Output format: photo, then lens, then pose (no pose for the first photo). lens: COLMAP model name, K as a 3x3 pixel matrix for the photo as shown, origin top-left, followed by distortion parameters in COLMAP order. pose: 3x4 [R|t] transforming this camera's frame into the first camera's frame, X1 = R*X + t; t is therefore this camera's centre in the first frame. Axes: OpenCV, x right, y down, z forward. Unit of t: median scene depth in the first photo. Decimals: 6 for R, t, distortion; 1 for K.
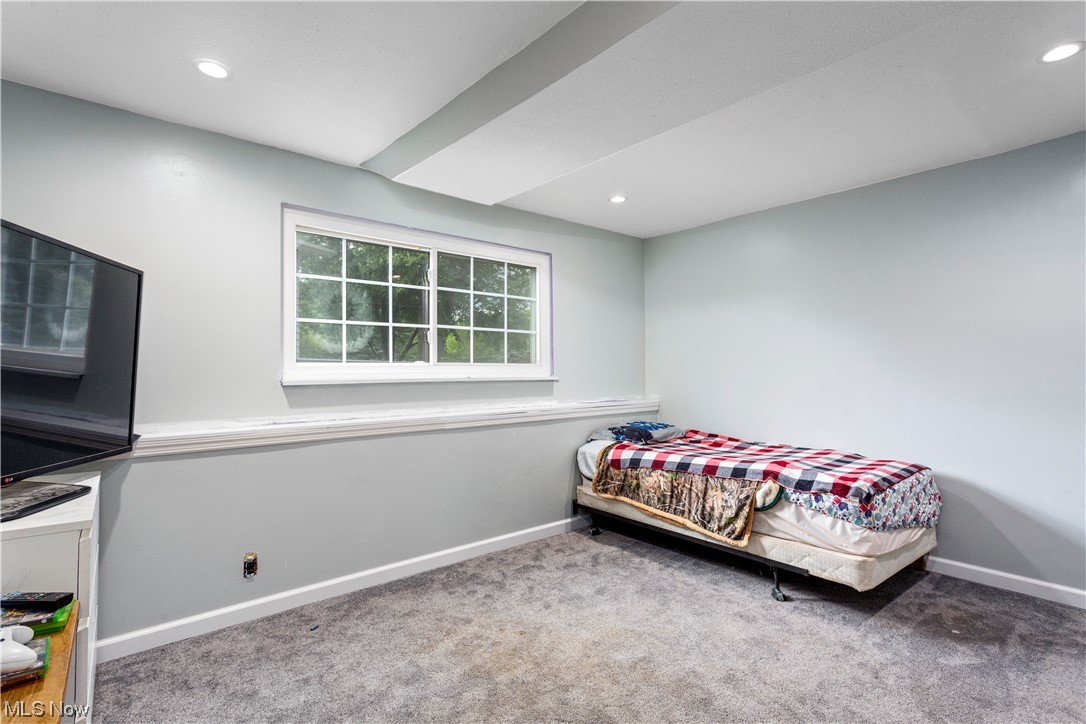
lens RADIAL K [[517.3, 0, 542.0], [0, 517.3, 369.6], [0, 0, 1]] dist [-0.002047, -0.000027]
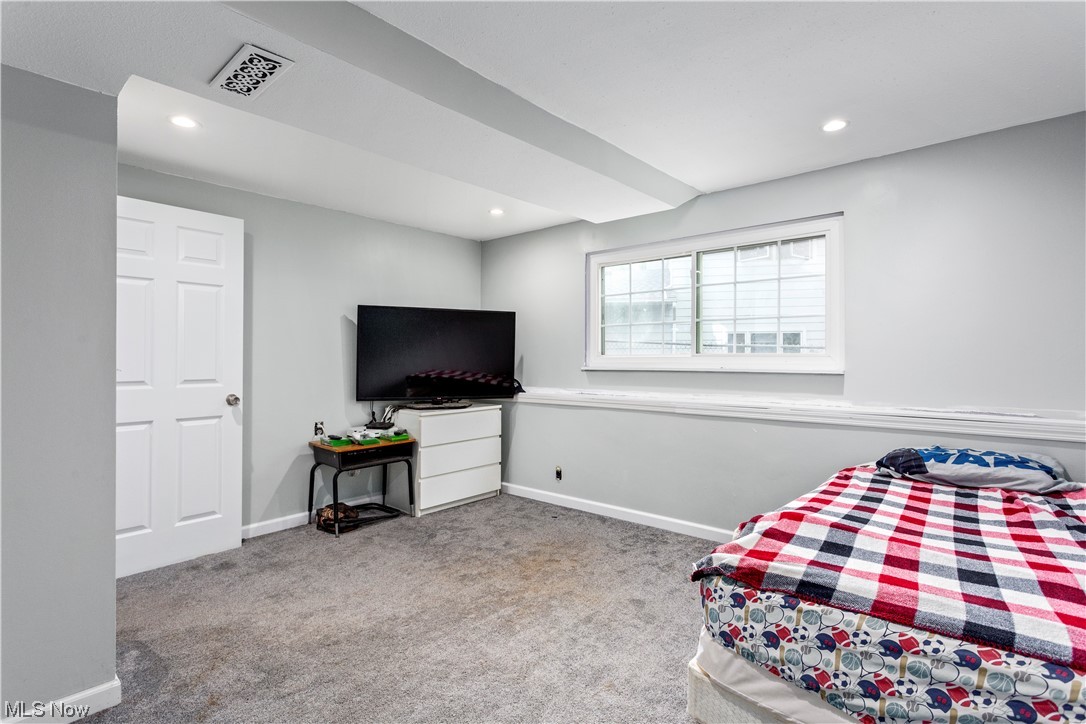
lens RADIAL K [[517.3, 0, 542.0], [0, 517.3, 369.6], [0, 0, 1]] dist [-0.002047, -0.000027]
pose [[0.148365, 0.022114, -0.988685, 1.009677], [-0.001757, 0.999754, 0.022098, -0.004137], [0.988931, -0.001541, 0.148367, 0.618922]]
